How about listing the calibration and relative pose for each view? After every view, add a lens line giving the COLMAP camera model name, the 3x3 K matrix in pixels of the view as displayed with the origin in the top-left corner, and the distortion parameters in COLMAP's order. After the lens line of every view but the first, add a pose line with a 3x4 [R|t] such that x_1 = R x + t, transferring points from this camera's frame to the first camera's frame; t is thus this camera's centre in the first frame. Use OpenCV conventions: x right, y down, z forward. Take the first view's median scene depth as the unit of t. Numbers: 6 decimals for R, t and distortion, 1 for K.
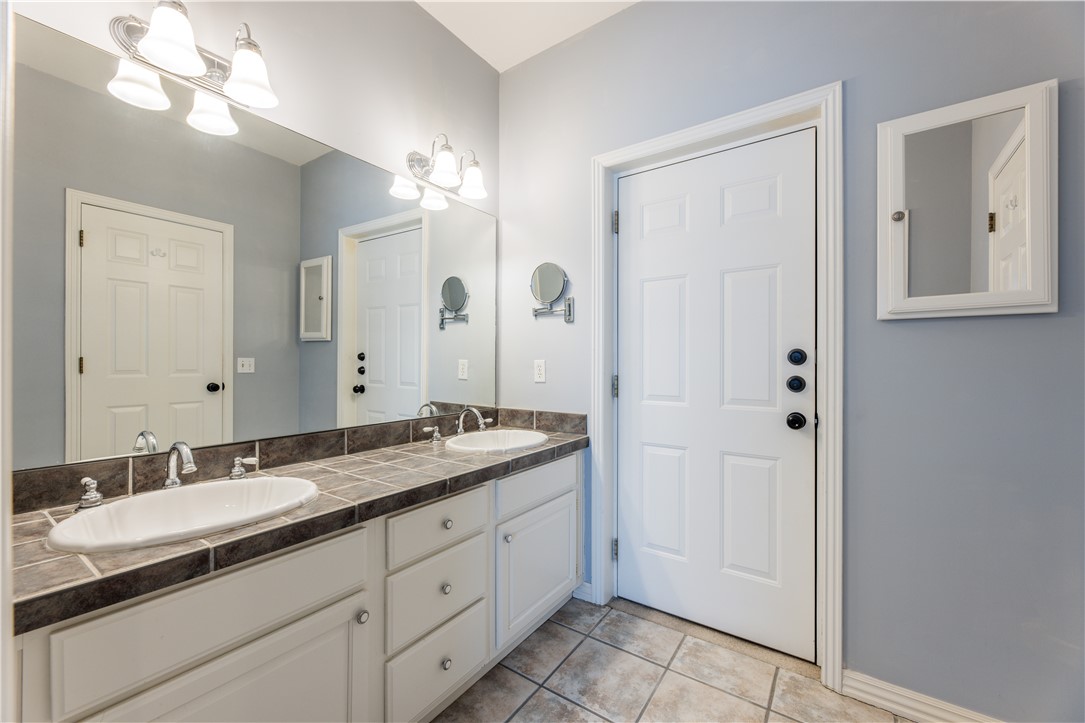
lens RADIAL K [[440.0, 0, 541.3], [0, 440.0, 365.4], [0, 0, 1]] dist [-0.004145, 0.000038]
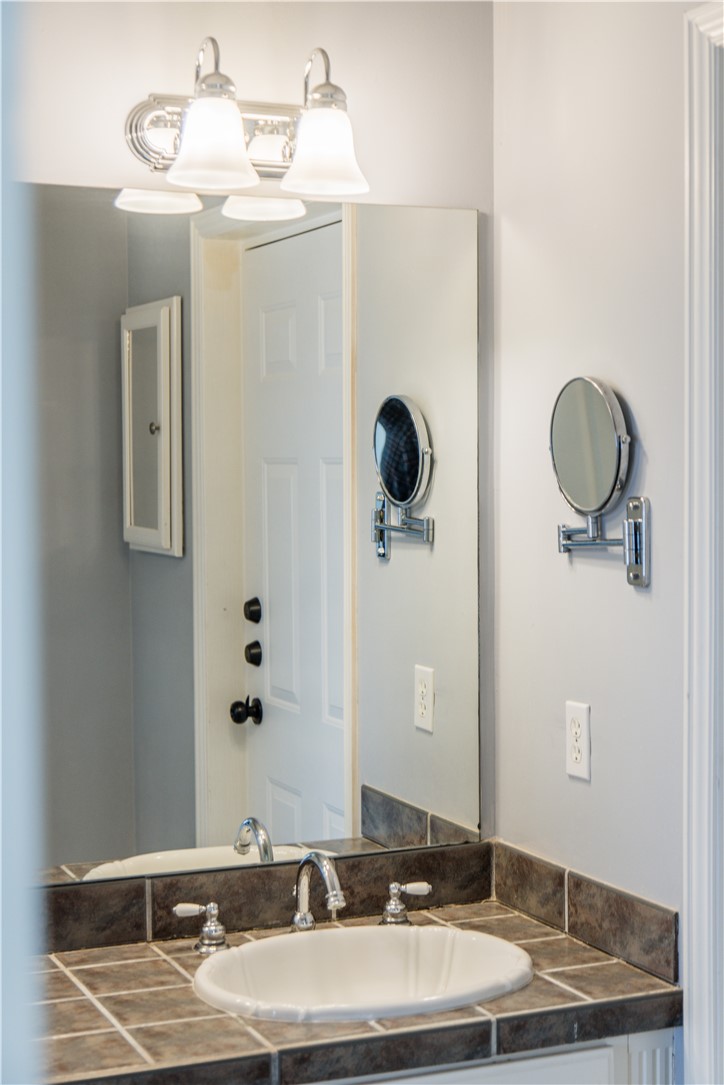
lens RADIAL K [[1811.3, 0, 360.8], [0, 1811.3, 538.5], [0, 0, 1]] dist [0.007652, 0.000000]
pose [[0.843484, 0.009790, -0.537065, 0.522519], [0.006469, 0.999576, 0.028381, -0.156381], [0.537115, -0.027413, 0.843063, -0.096984]]
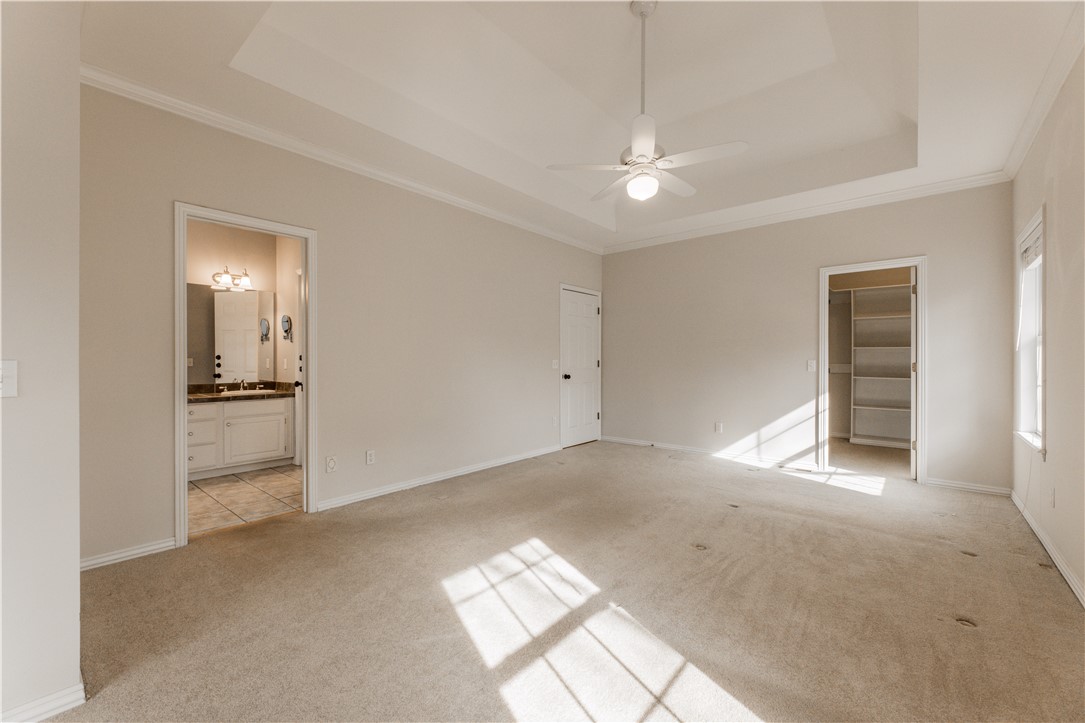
lens RADIAL K [[440.0, 0, 540.9], [0, 440.0, 365.7], [0, 0, 1]] dist [-0.004145, 0.000038]
pose [[0.994294, -0.006274, -0.106490, 1.493101], [0.005510, 0.999957, -0.007462, 0.045491], [0.106532, 0.006833, 0.994286, -1.040946]]
